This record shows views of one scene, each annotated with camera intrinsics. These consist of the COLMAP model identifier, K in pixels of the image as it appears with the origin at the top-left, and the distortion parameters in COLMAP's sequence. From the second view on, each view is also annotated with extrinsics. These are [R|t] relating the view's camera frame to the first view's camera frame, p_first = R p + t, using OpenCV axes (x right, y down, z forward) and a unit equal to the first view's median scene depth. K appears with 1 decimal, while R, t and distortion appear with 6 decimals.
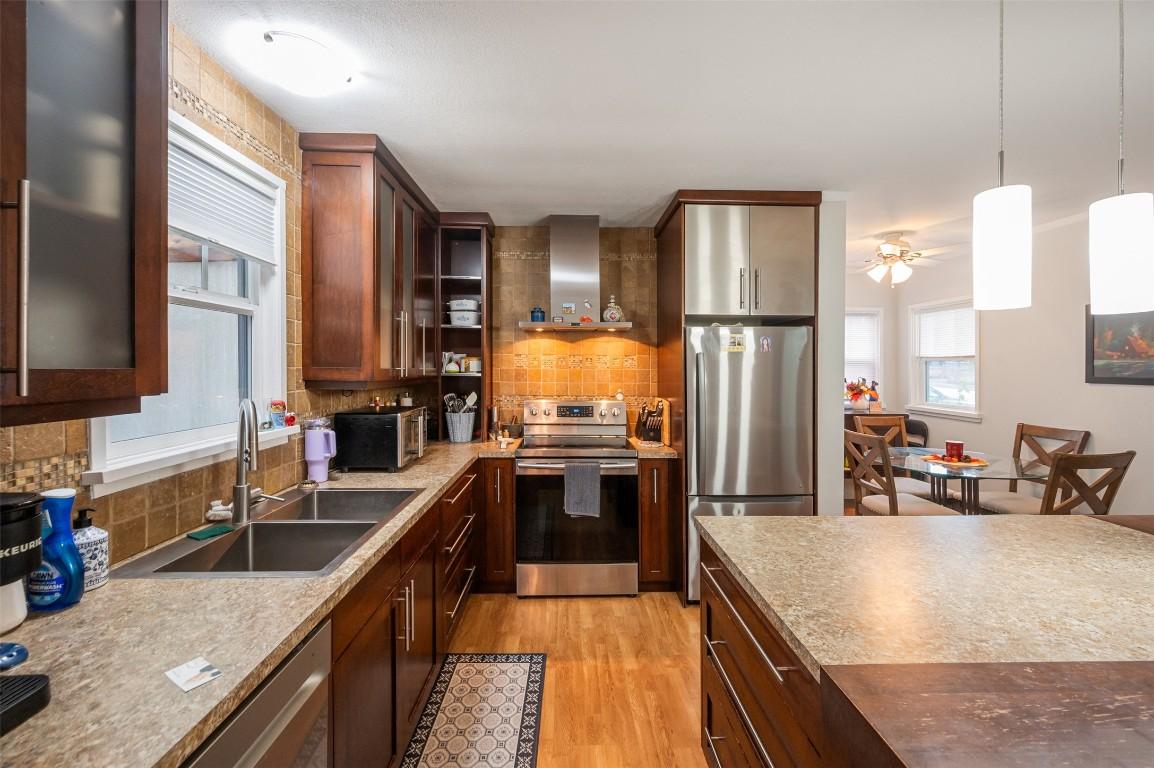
lens RADIAL K [[457.3, 0, 583.7], [0, 457.3, 358.7], [0, 0, 1]] dist [-0.001108, -0.000683]
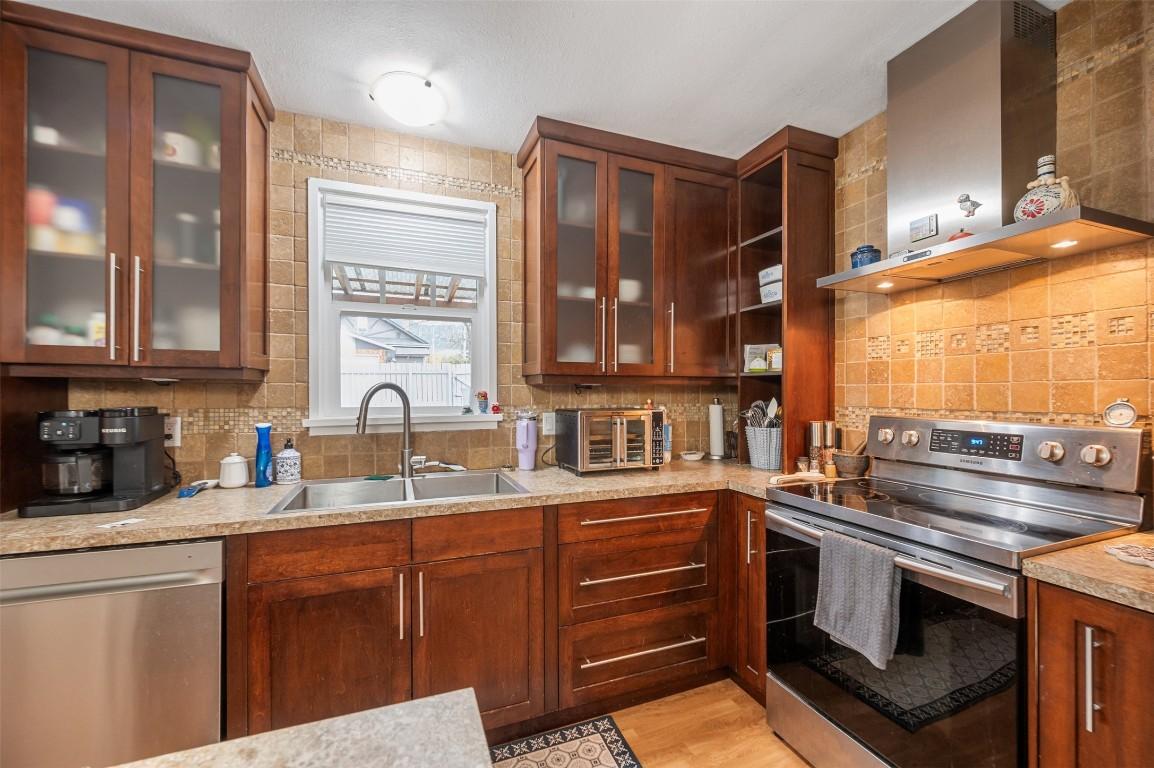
lens RADIAL K [[457.3, 0, 569.2], [0, 457.3, 392.9], [0, 0, 1]] dist [-0.001108, -0.000683]
pose [[0.324515, -0.007700, -0.945849, 0.341395], [0.019494, 0.999809, -0.001451, 0.066395], [0.945680, -0.017967, 0.324603, 0.541779]]
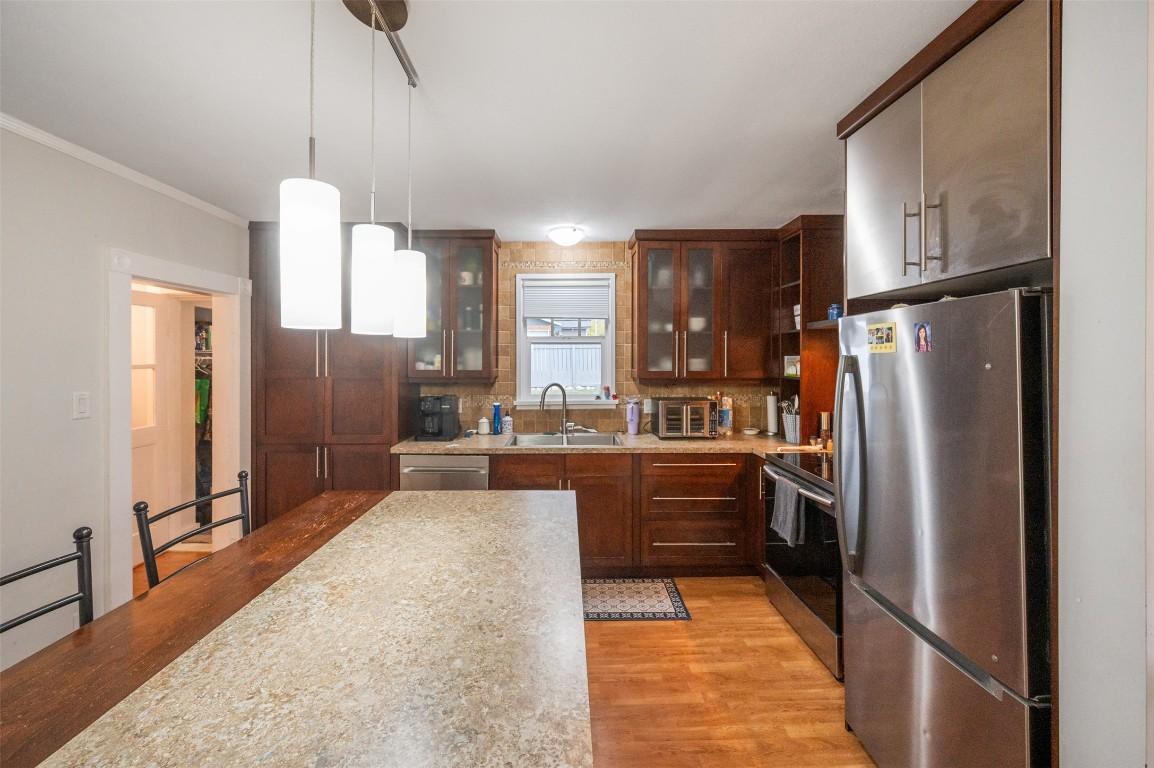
lens RADIAL K [[457.3, 0, 575.0], [0, 457.3, 348.7], [0, 0, 1]] dist [-0.001108, -0.000683]
pose [[-0.006199, -0.028334, -0.999579, 0.870537], [0.015999, 0.999468, -0.028430, -0.010697], [0.999853, -0.016168, -0.005743, 0.572295]]
